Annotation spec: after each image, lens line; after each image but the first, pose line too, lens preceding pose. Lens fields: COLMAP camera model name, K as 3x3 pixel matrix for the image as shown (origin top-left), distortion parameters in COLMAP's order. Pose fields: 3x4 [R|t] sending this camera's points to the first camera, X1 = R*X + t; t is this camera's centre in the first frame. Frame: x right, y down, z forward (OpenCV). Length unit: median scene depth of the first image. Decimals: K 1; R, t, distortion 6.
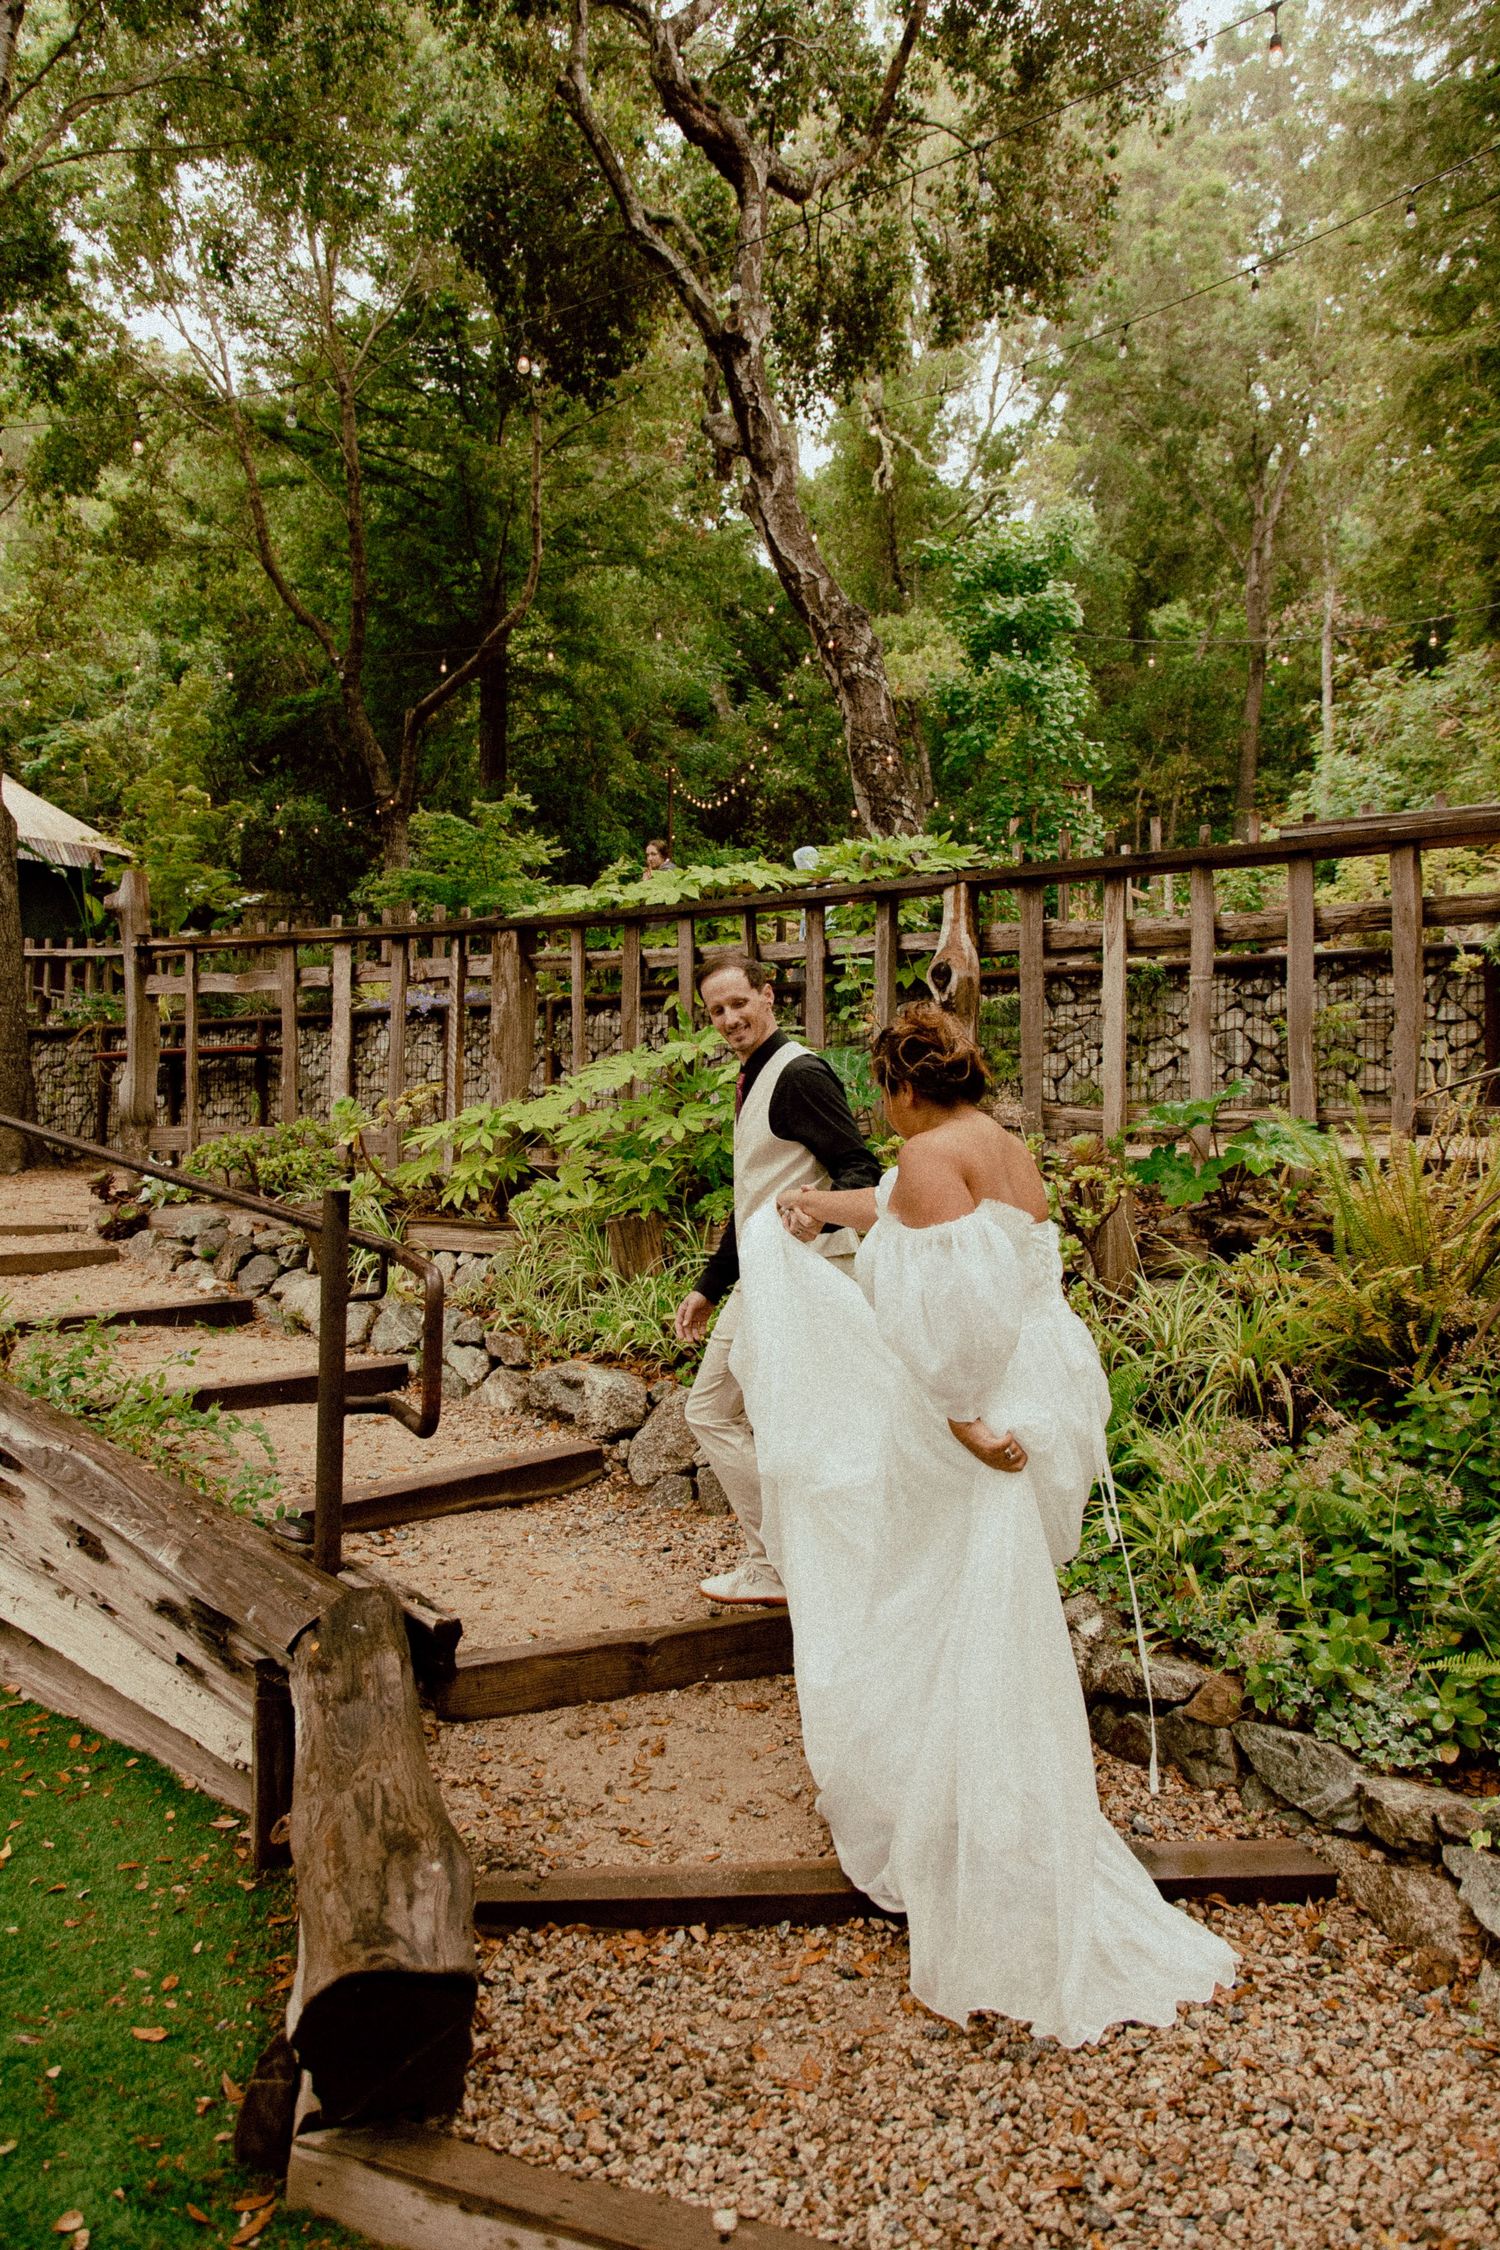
lens RADIAL K [[1503.8, 0, 750.0], [0, 1503.8, 1125.0], [0, 0, 1]] dist [0.019336, 0.000484]
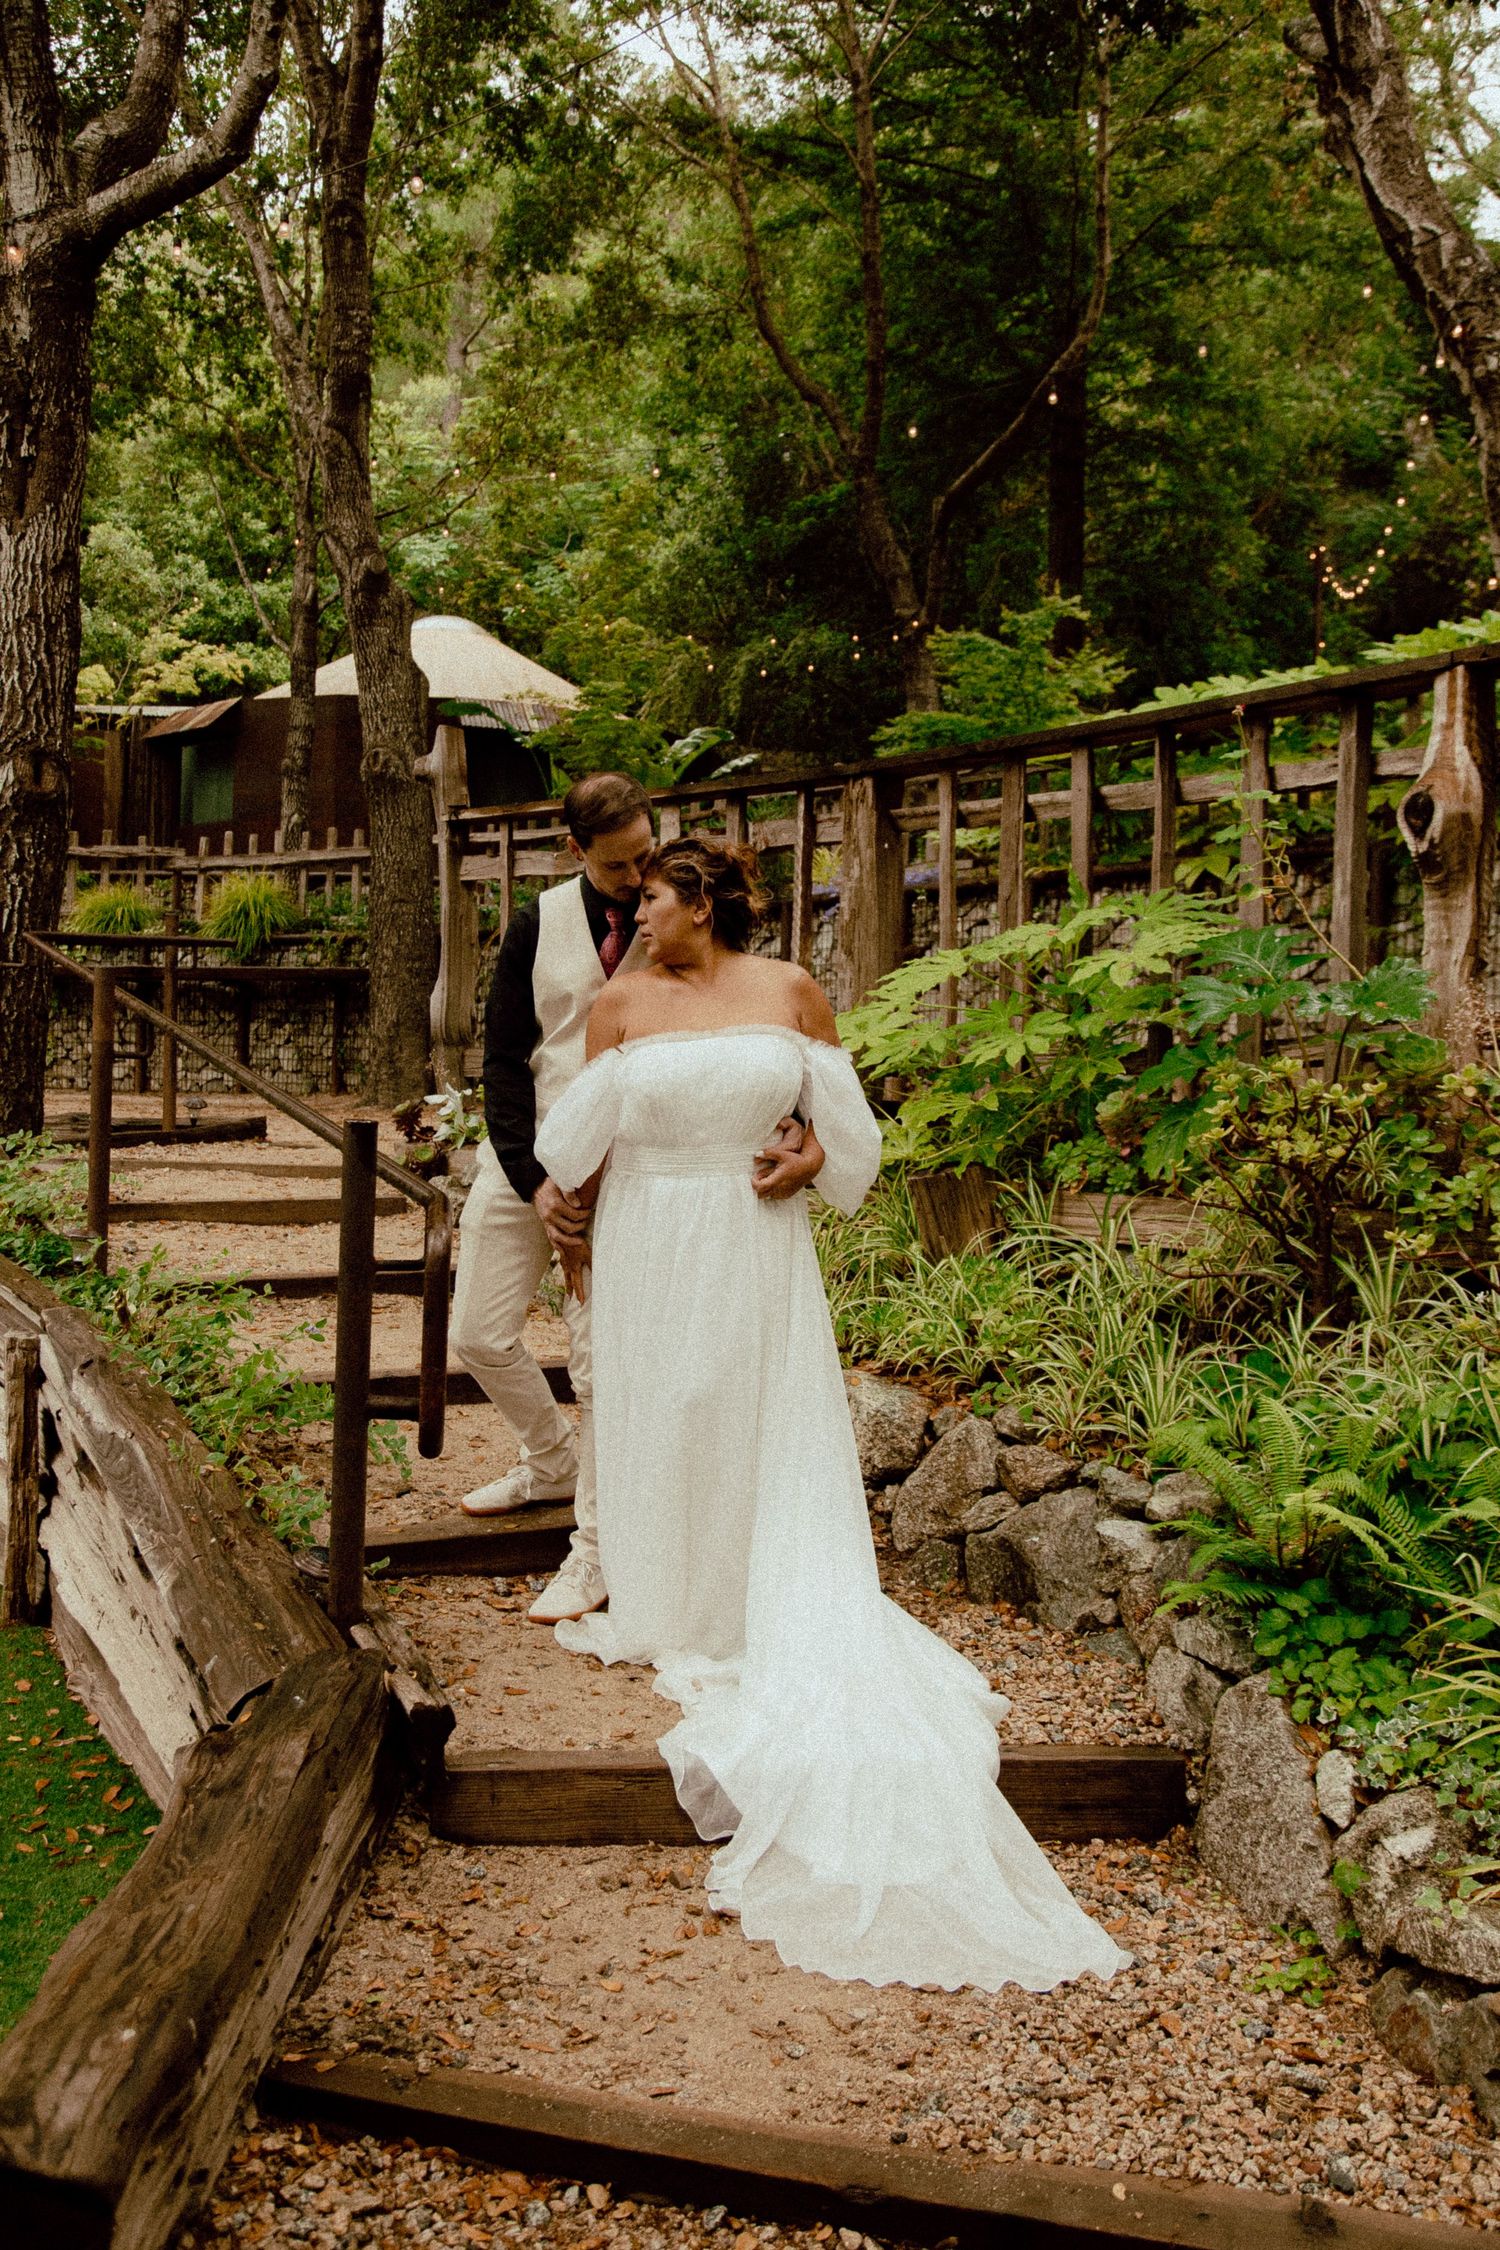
lens RADIAL K [[2000.7, 0, 750.0], [0, 2000.7, 1125.0], [0, 0, 1]] dist [-0.004419, 0.010578]
pose [[0.930950, 0.017093, -0.364747, 0.129129], [-0.004395, 0.999356, 0.035613, 0.003985], [0.365121, -0.031550, 0.930425, 0.068057]]
